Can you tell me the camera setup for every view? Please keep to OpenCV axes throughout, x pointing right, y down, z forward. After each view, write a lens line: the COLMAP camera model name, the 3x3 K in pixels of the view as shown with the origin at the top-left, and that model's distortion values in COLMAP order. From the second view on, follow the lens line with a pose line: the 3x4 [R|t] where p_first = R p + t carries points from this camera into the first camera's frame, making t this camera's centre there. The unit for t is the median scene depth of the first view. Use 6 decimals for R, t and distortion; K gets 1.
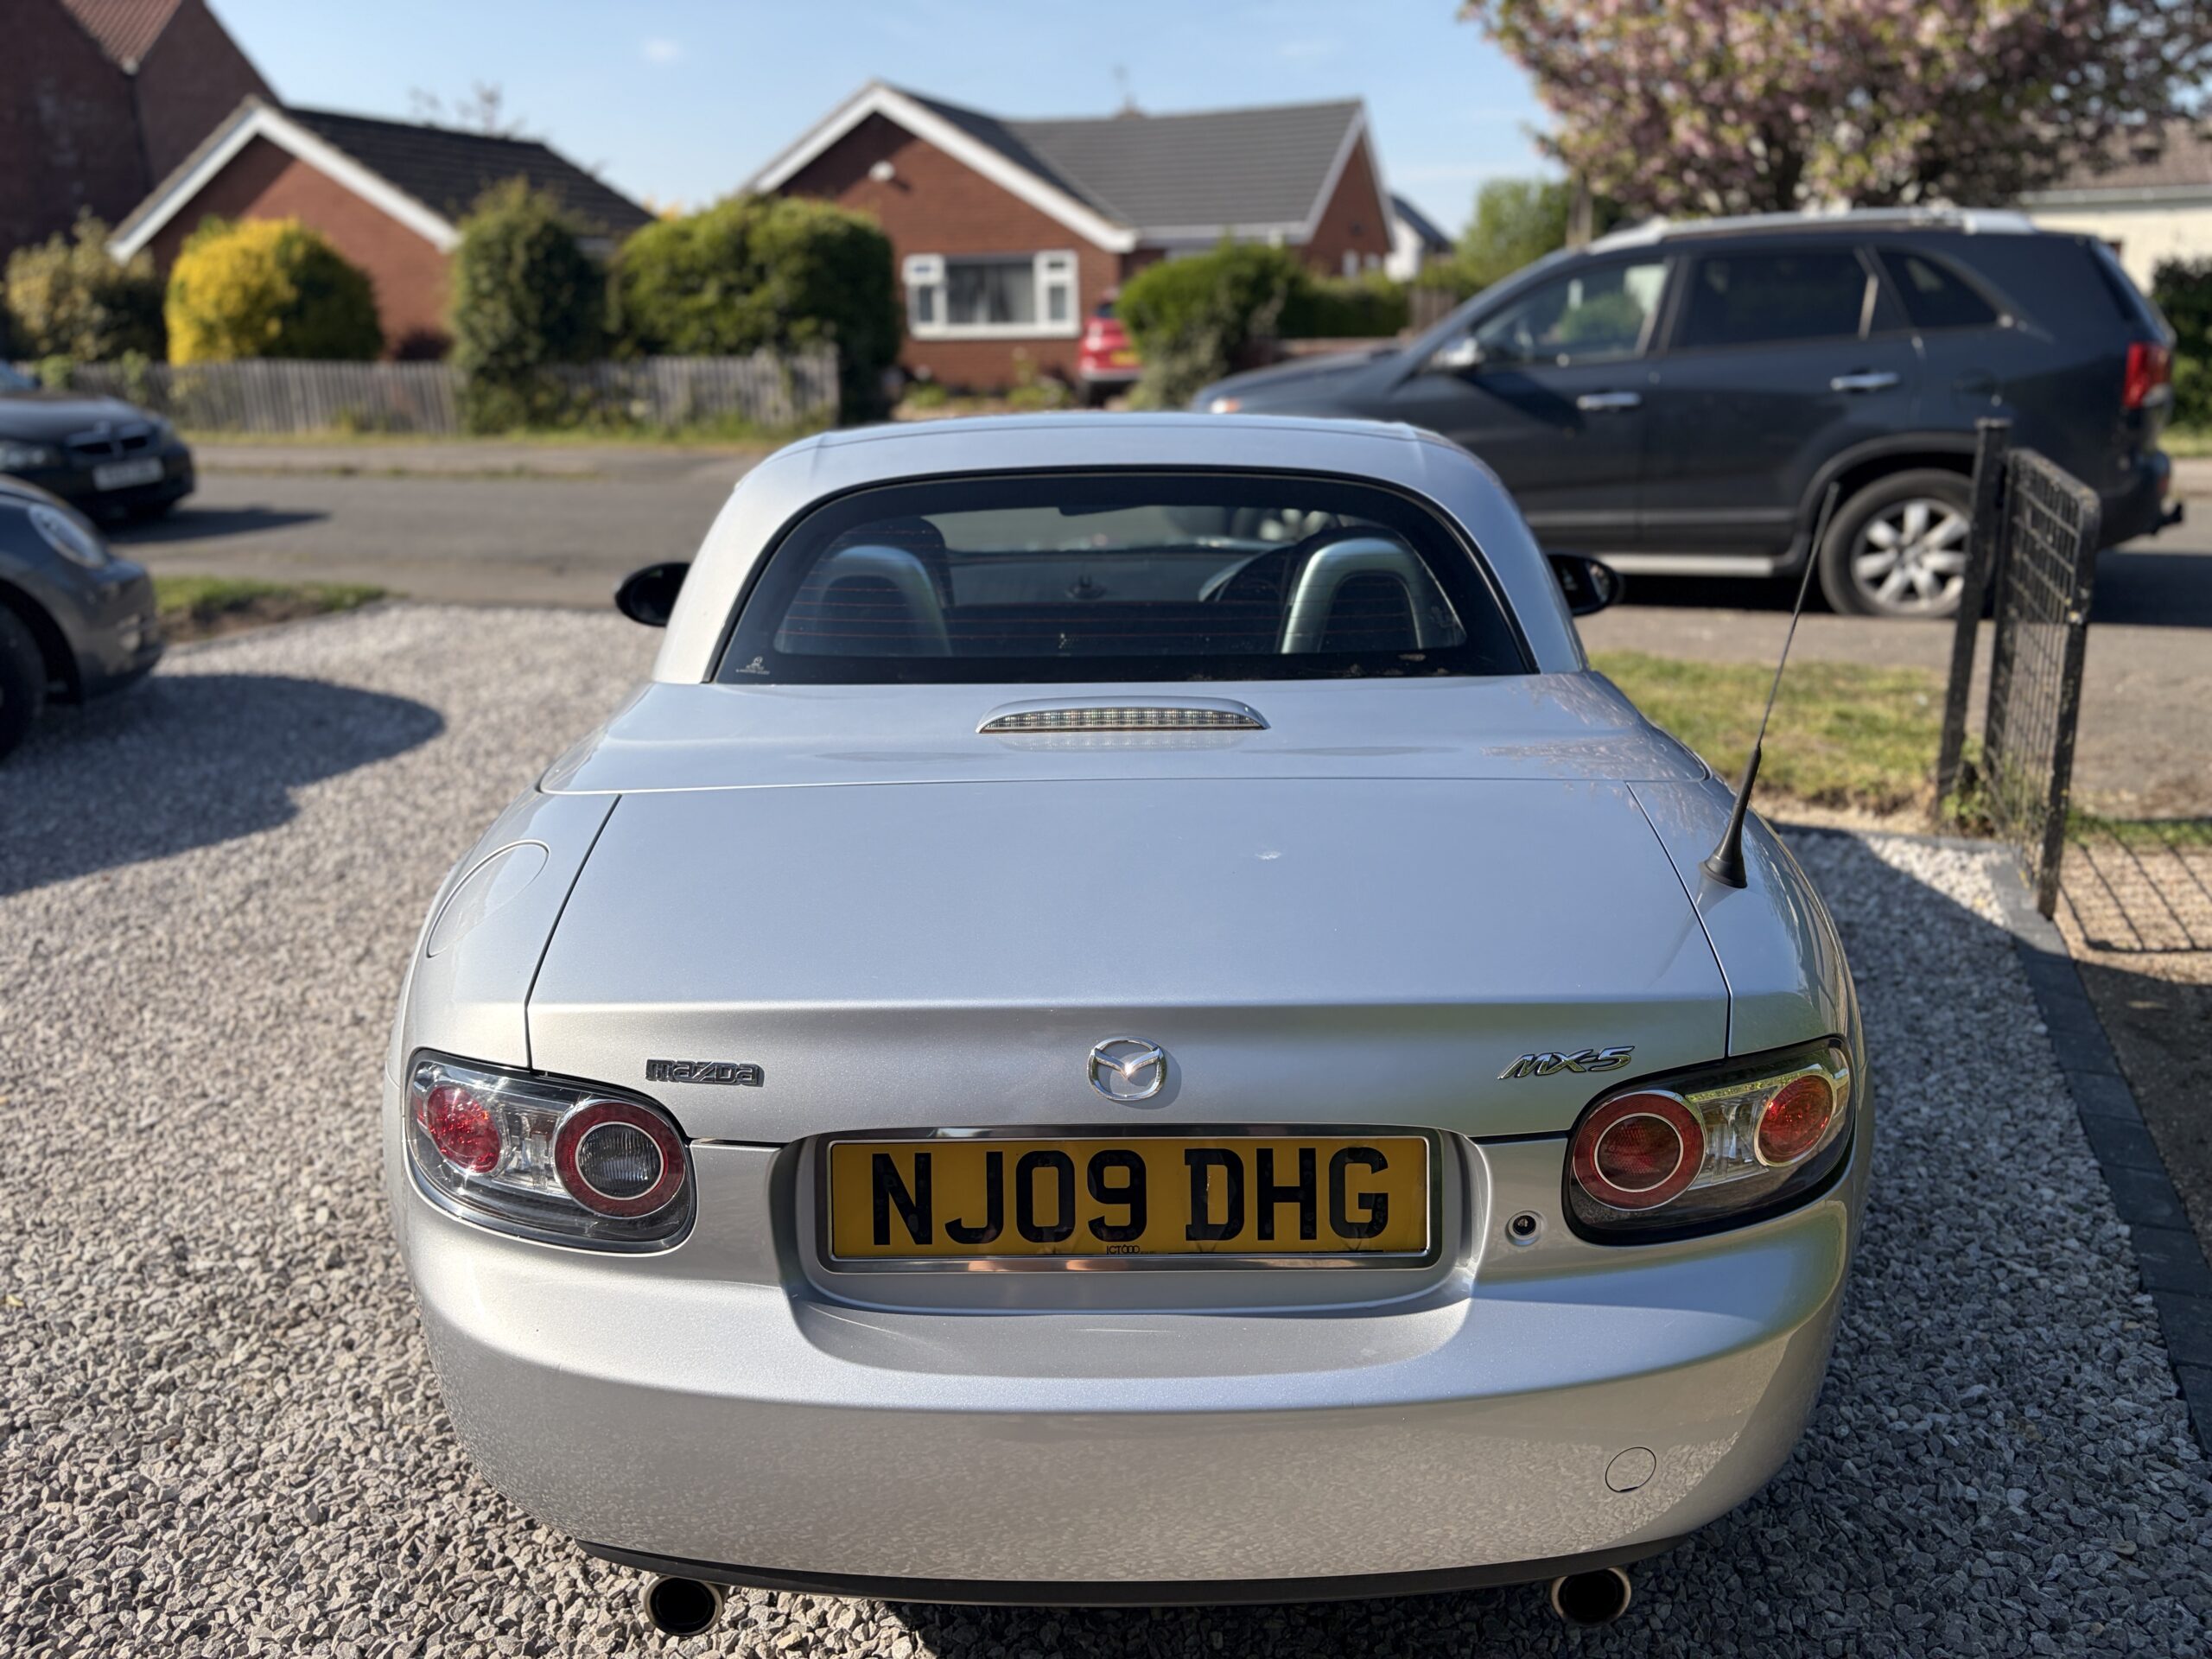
lens RADIAL K [[1635.9, 0, 1102.0], [0, 1635.9, 834.5], [0, 0, 1]] dist [0.028970, -0.028180]
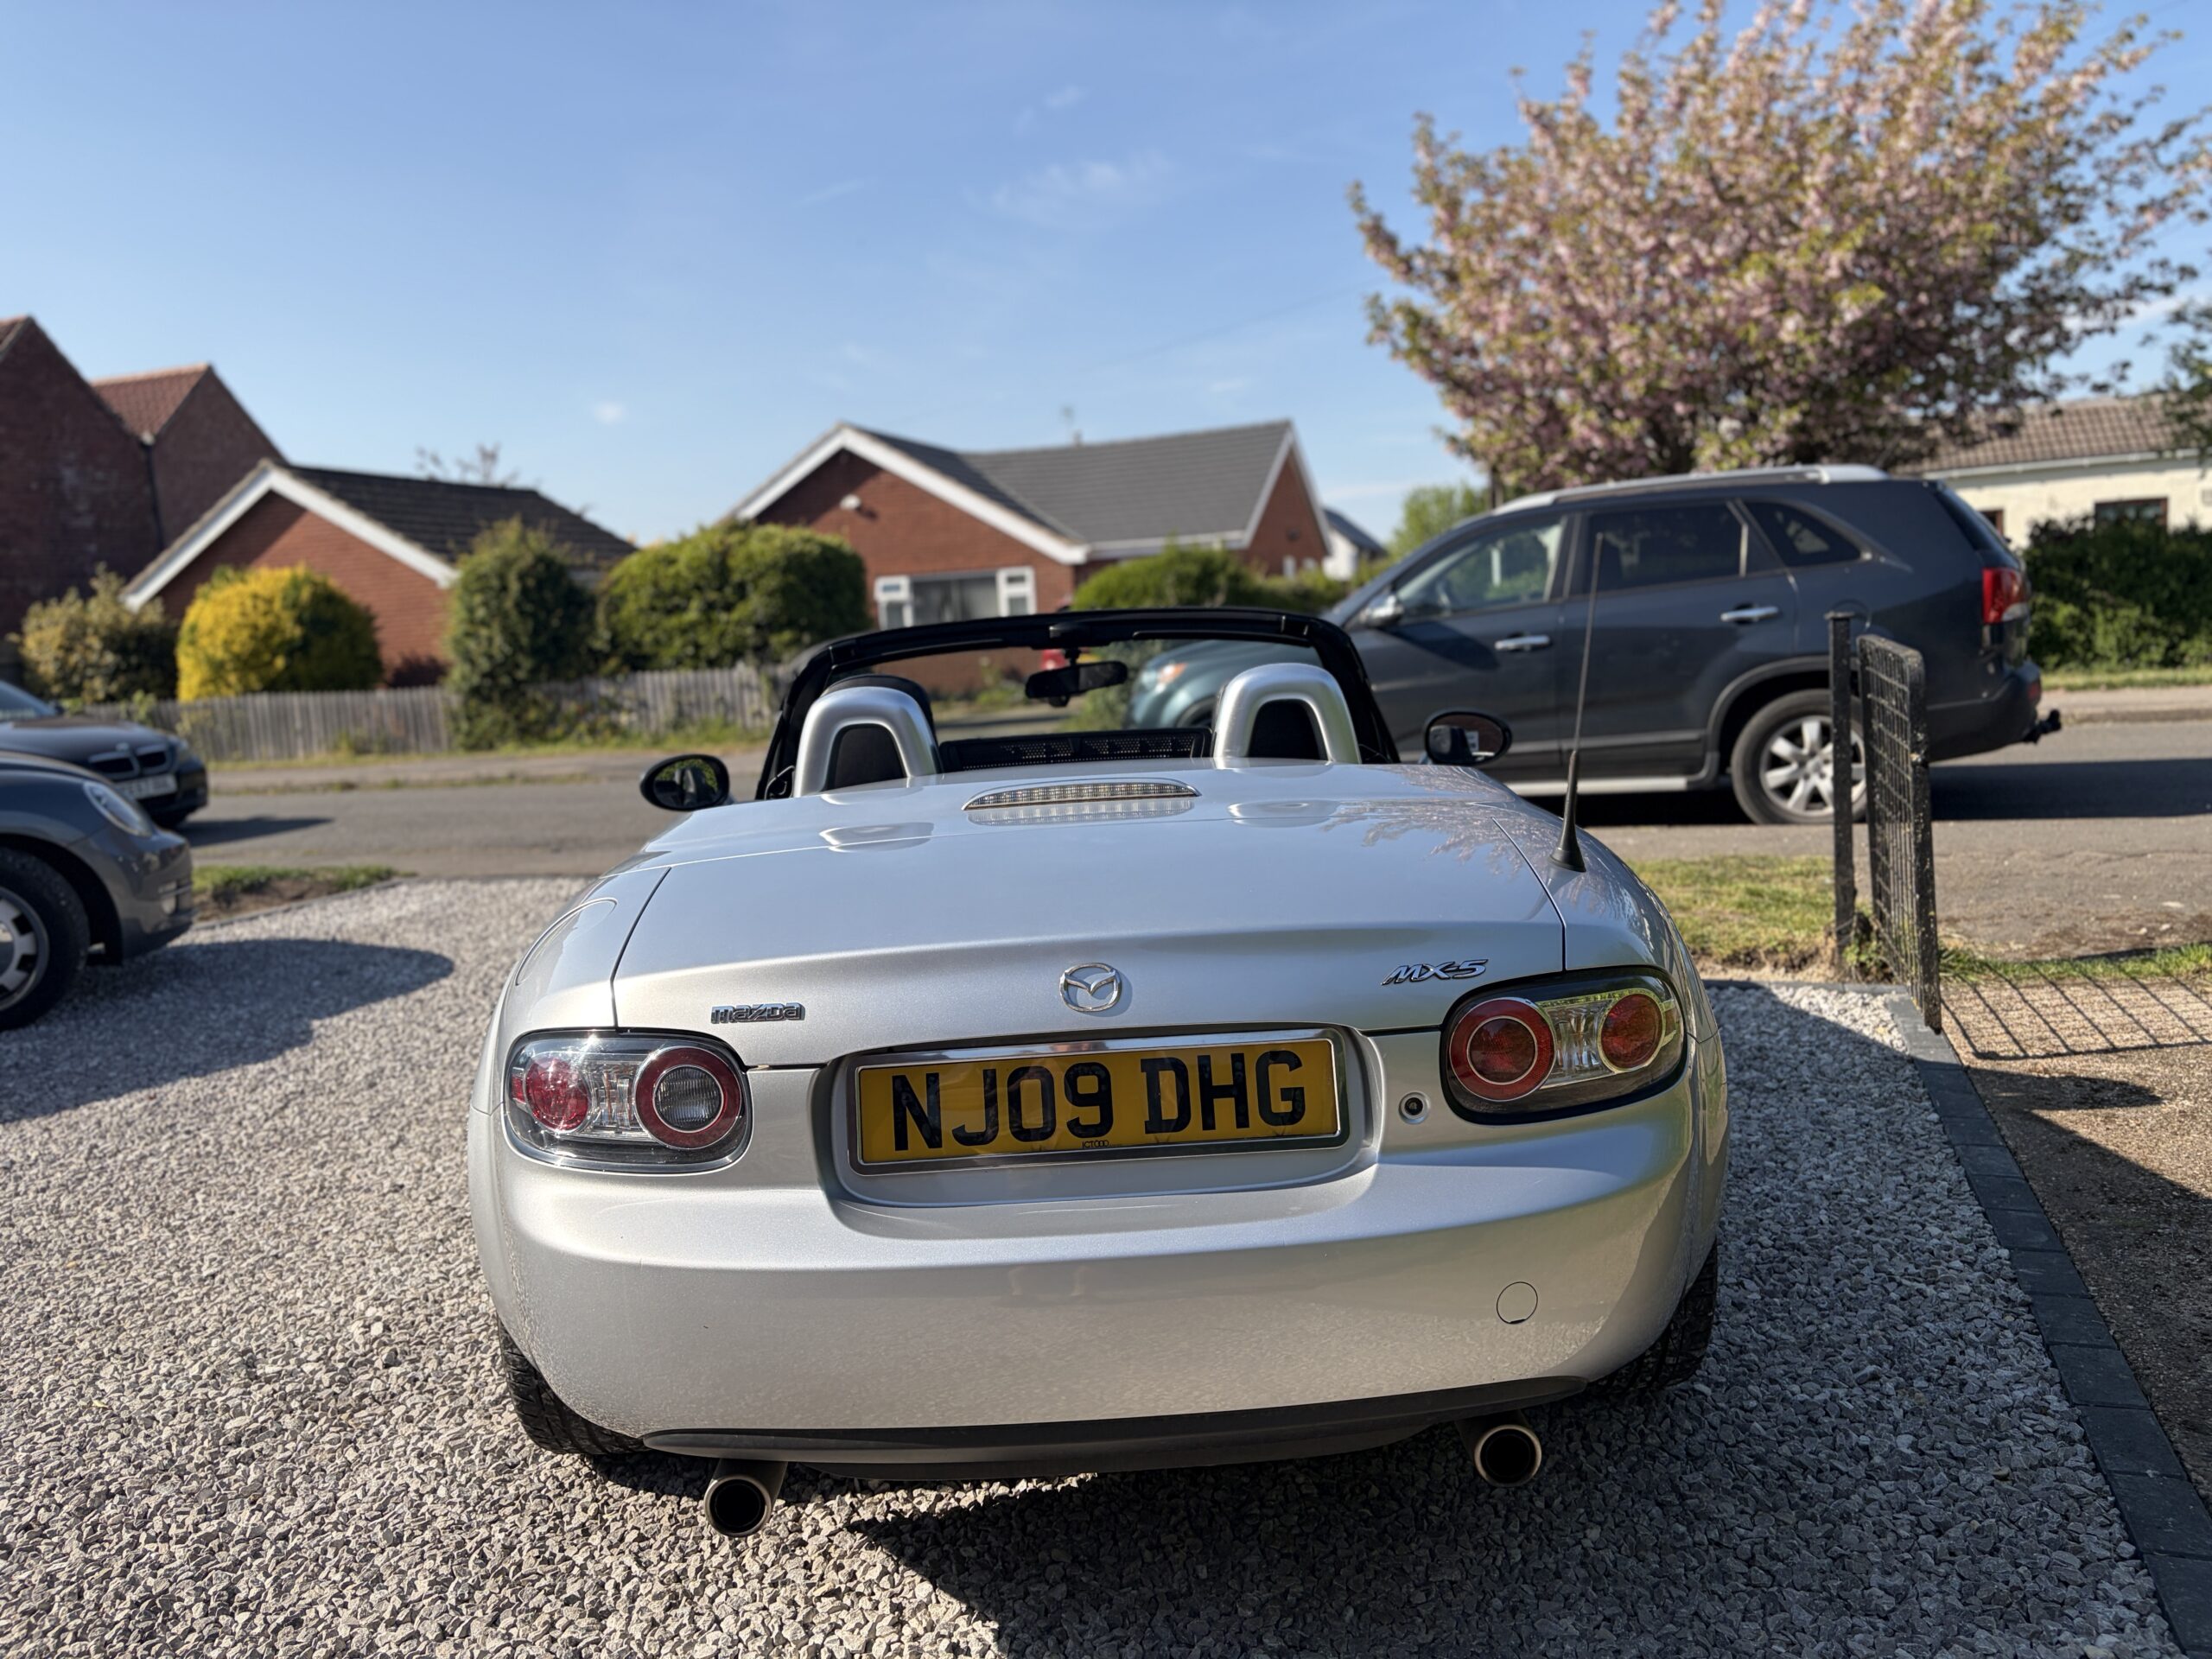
lens RADIAL K [[1635.9, 0, 1102.0], [0, 1635.9, 834.5], [0, 0, 1]] dist [0.028970, -0.028180]
pose [[0.998687, -0.047745, 0.018582, 0.002745], [0.050352, 0.981677, -0.183779, 0.117511], [-0.009467, 0.184473, 0.982792, -0.124239]]
